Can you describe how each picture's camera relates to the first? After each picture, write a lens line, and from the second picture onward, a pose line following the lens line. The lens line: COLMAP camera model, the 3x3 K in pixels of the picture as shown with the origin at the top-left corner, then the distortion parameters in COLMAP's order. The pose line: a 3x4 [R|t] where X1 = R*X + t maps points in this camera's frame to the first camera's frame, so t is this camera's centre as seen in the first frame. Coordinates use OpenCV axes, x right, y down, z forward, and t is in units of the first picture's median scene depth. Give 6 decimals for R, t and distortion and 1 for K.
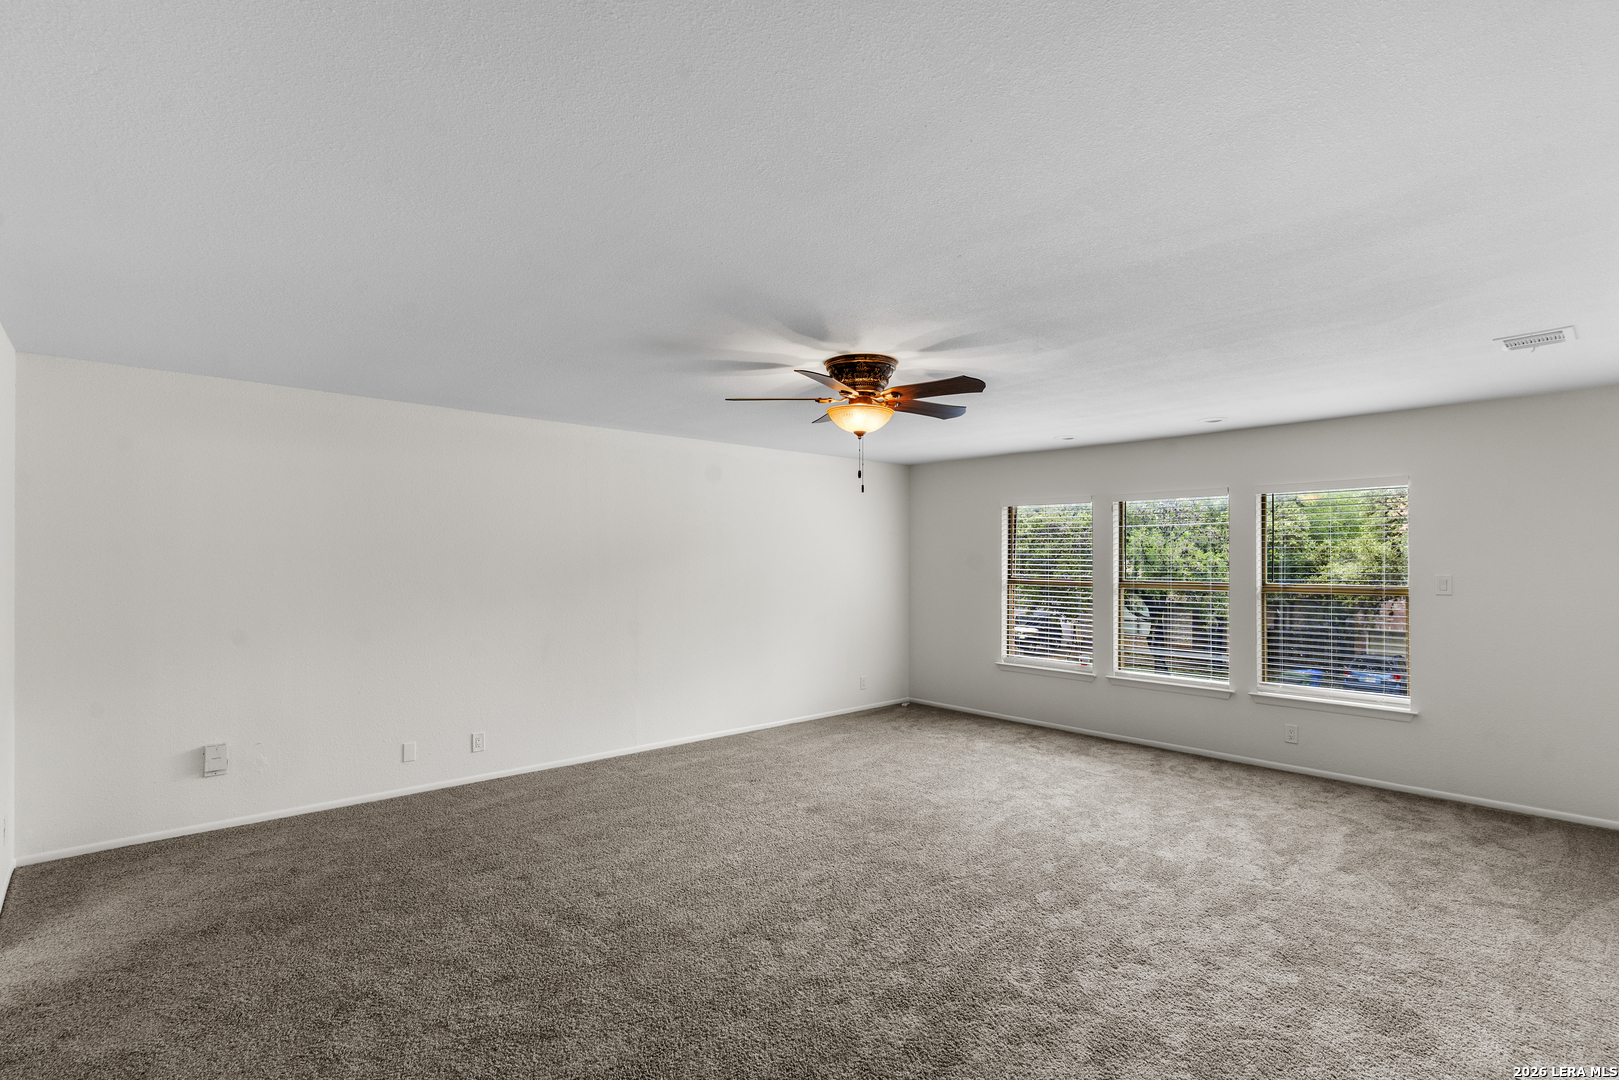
lens RADIAL K [[784.3, 0, 809.5], [0, 784.3, 540.0], [0, 0, 1]] dist [0.001990, 0.000199]
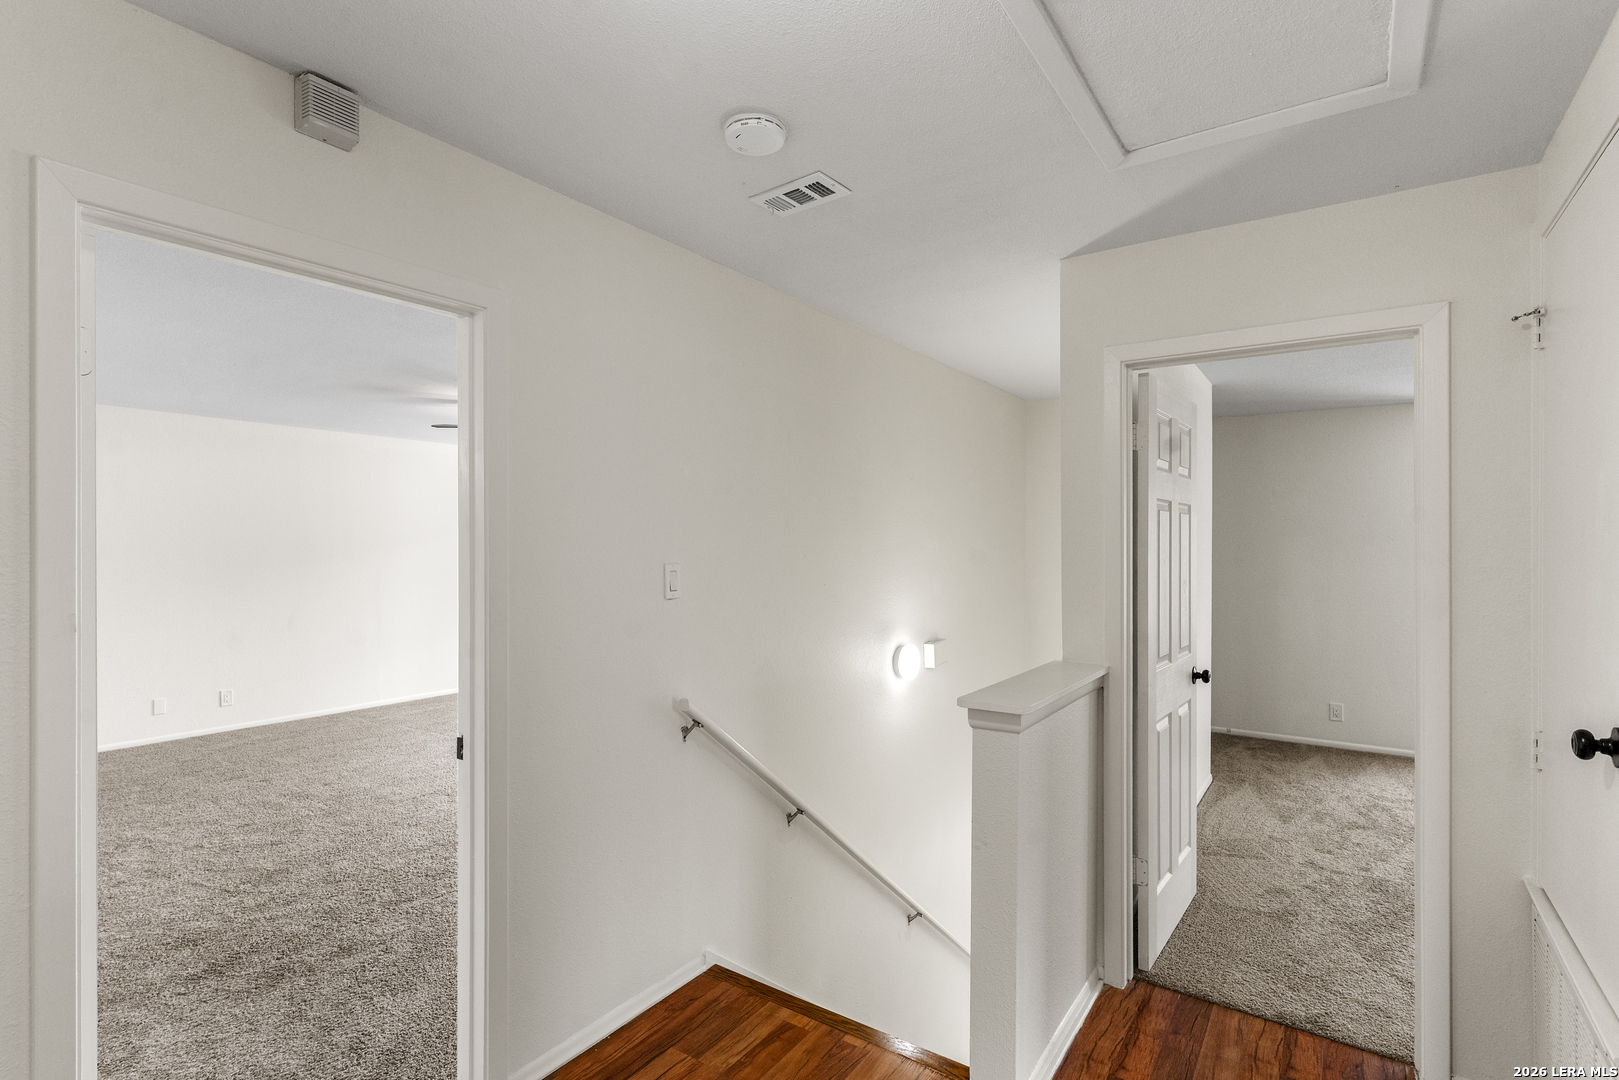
lens RADIAL K [[784.3, 0, 809.5], [0, 784.3, 540.0], [0, 0, 1]] dist [0.001990, 0.000199]
pose [[0.971994, -0.000189, 0.235006, 0.209459], [-0.004099, 0.999834, 0.017759, -0.008231], [-0.234970, -0.018225, 0.971832, -0.480141]]
